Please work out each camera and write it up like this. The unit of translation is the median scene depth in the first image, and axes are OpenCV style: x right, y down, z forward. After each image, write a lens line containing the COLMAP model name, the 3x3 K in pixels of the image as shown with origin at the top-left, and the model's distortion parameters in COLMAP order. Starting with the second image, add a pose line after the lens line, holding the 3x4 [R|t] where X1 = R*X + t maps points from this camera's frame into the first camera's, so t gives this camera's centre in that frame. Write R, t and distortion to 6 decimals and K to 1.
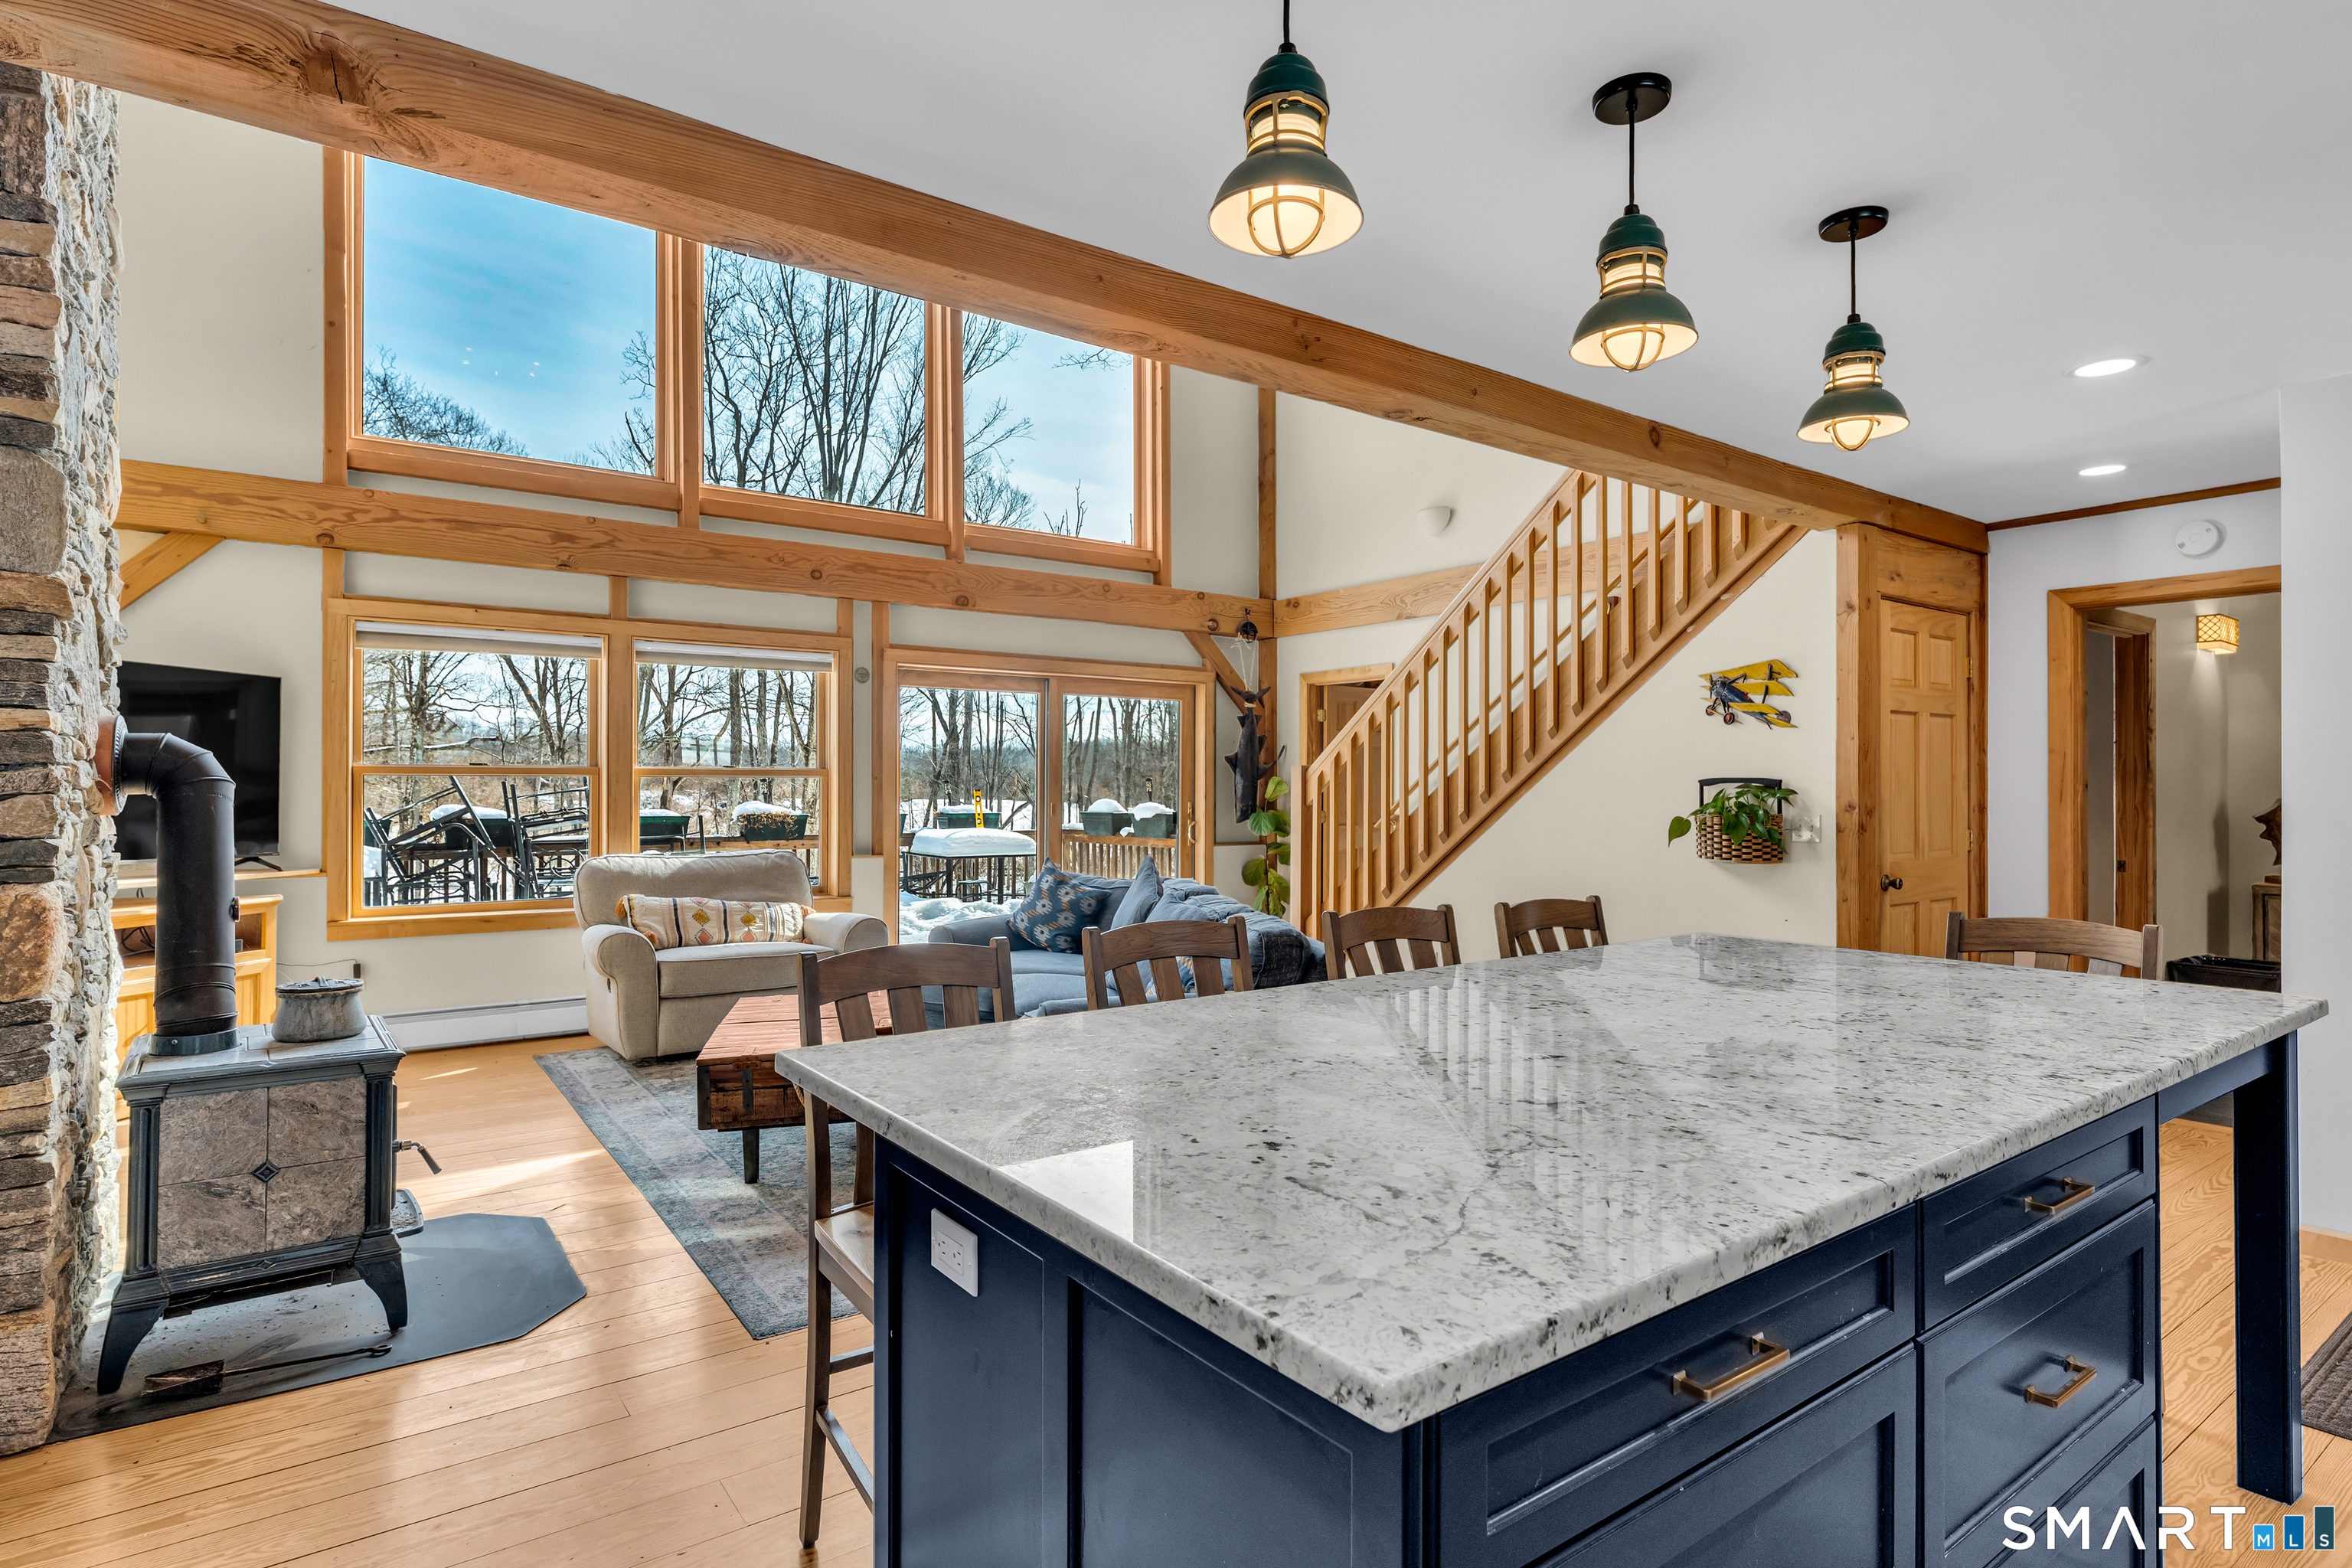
lens RADIAL K [[1201.9, 0, 1176.0], [0, 1201.9, 787.1], [0, 0, 1]] dist [0.003750, 0.000315]
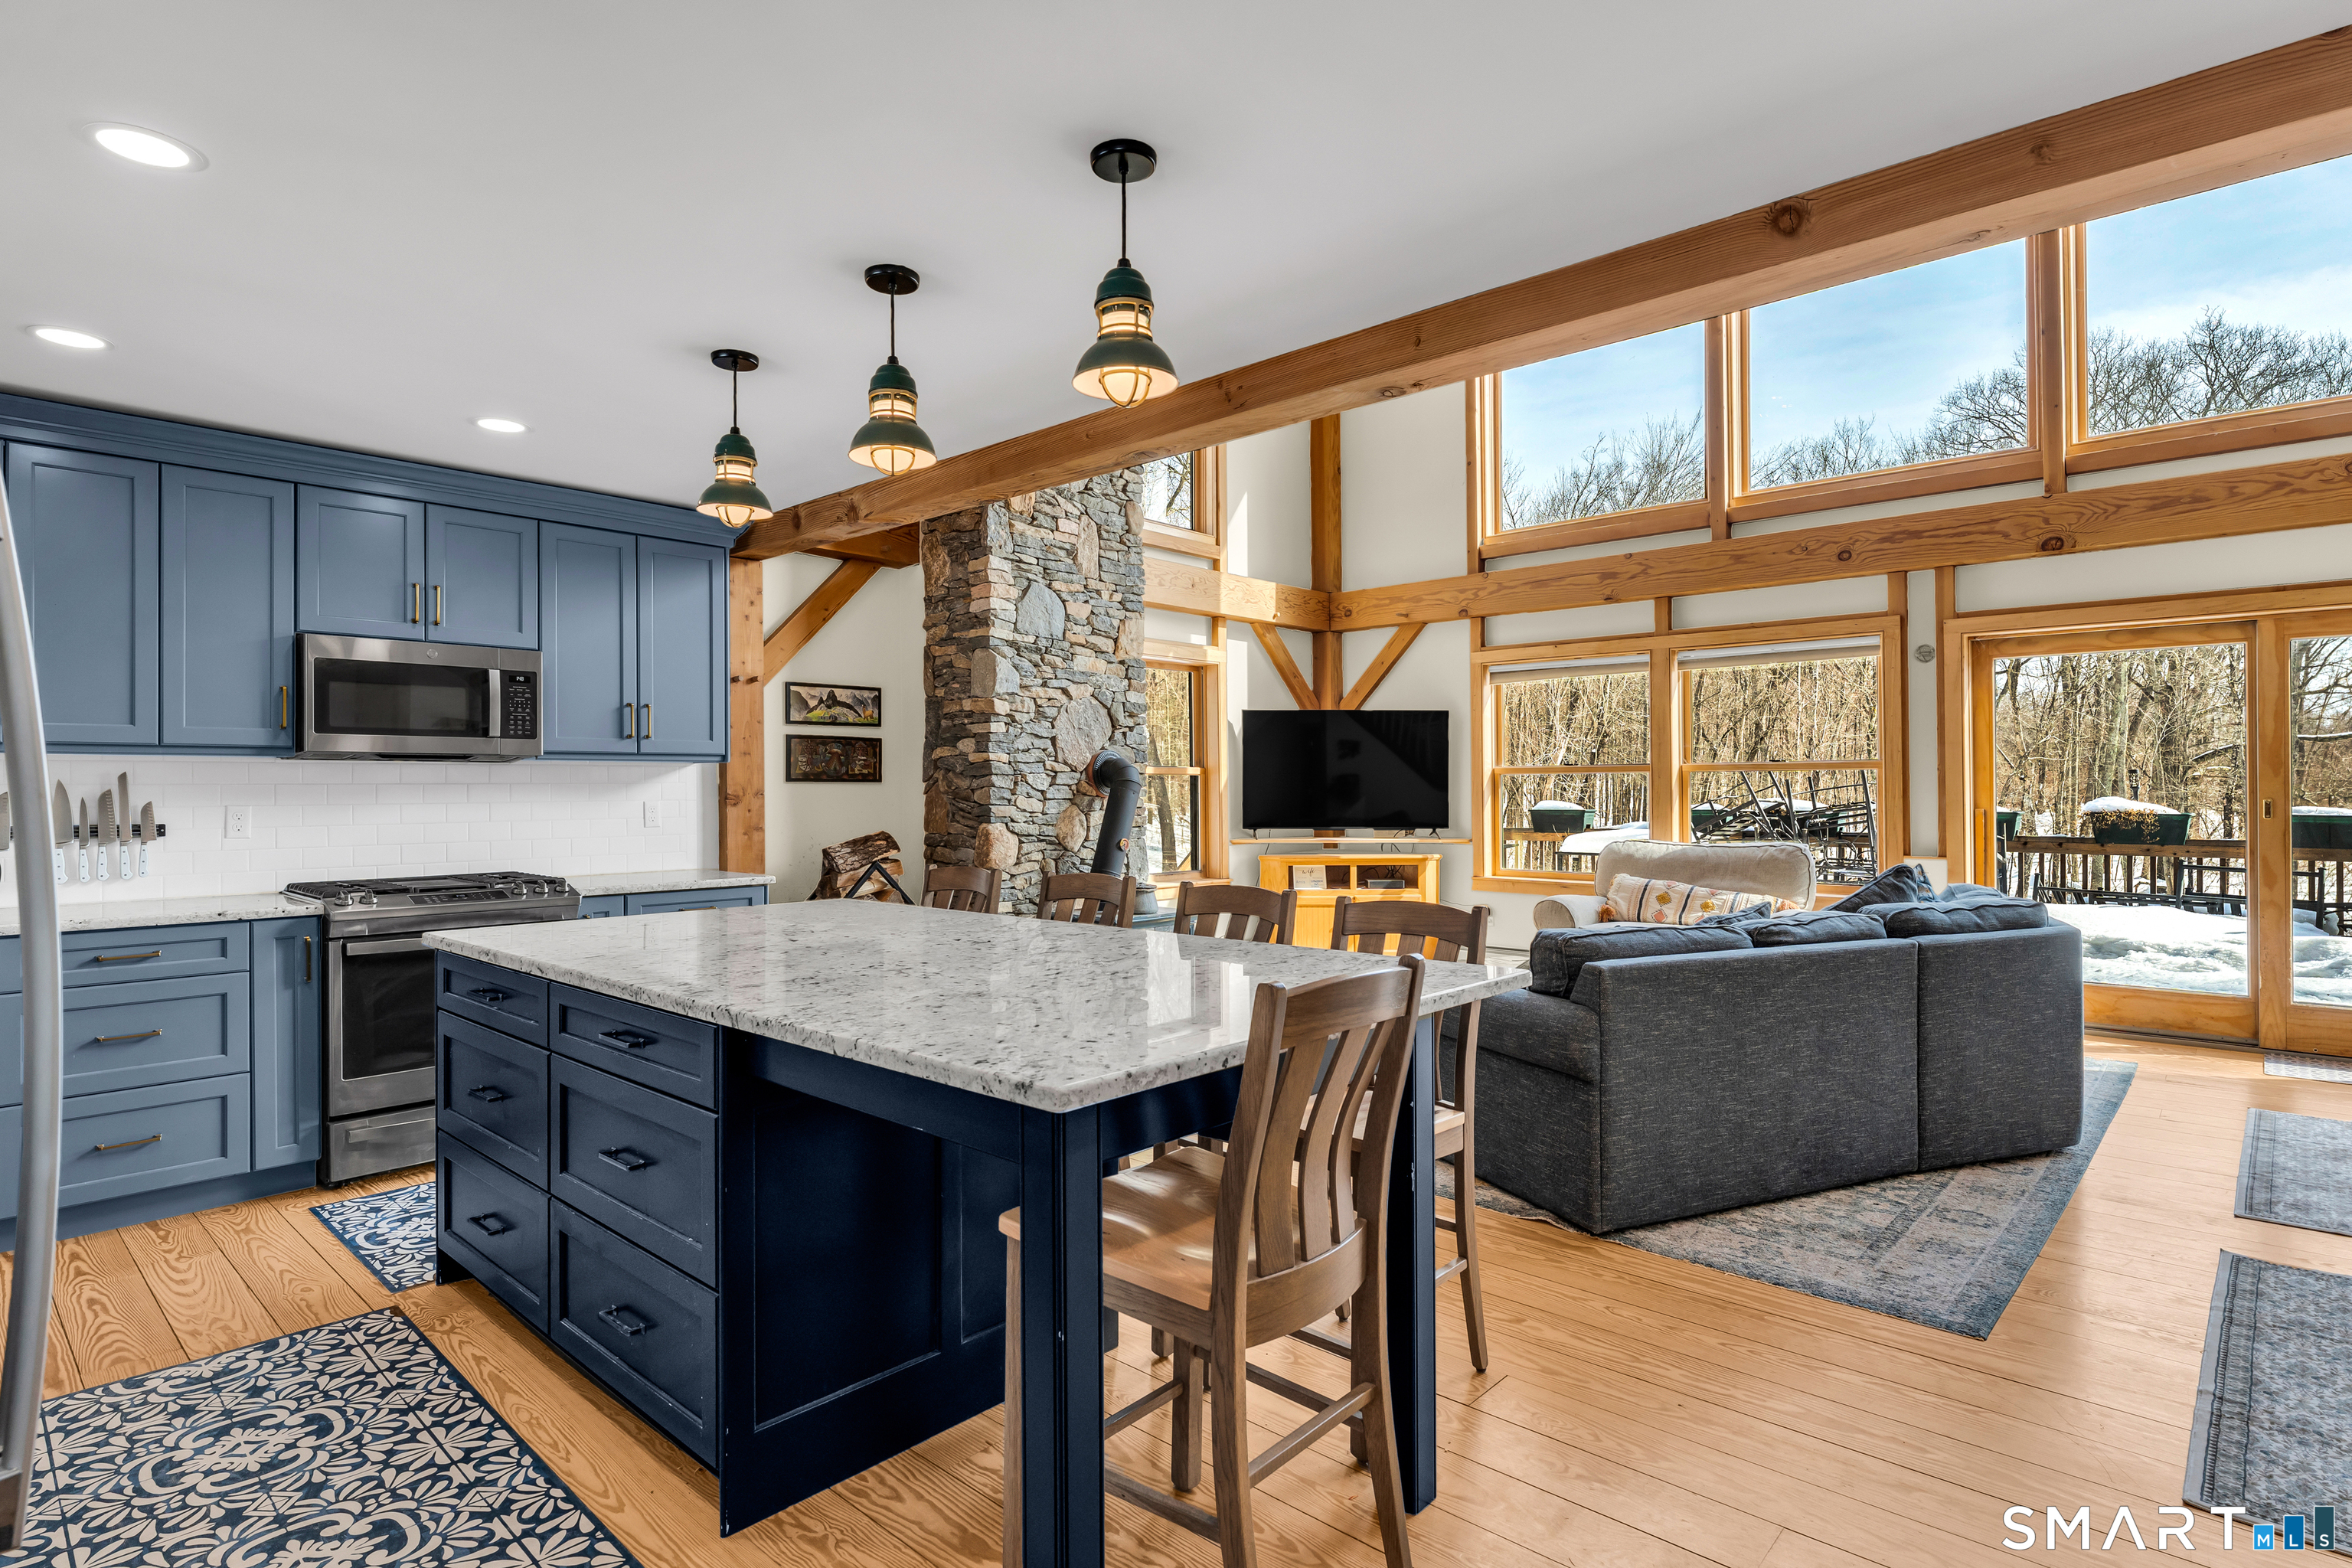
lens RADIAL K [[1201.9, 0, 1176.9], [0, 1201.9, 782.5], [0, 0, 1]] dist [0.003750, 0.000315]
pose [[0.195609, -0.004432, -0.980672, 0.554489], [0.006010, 0.999976, -0.003321, 0.001741], [0.980664, -0.005244, 0.195631, 0.315705]]
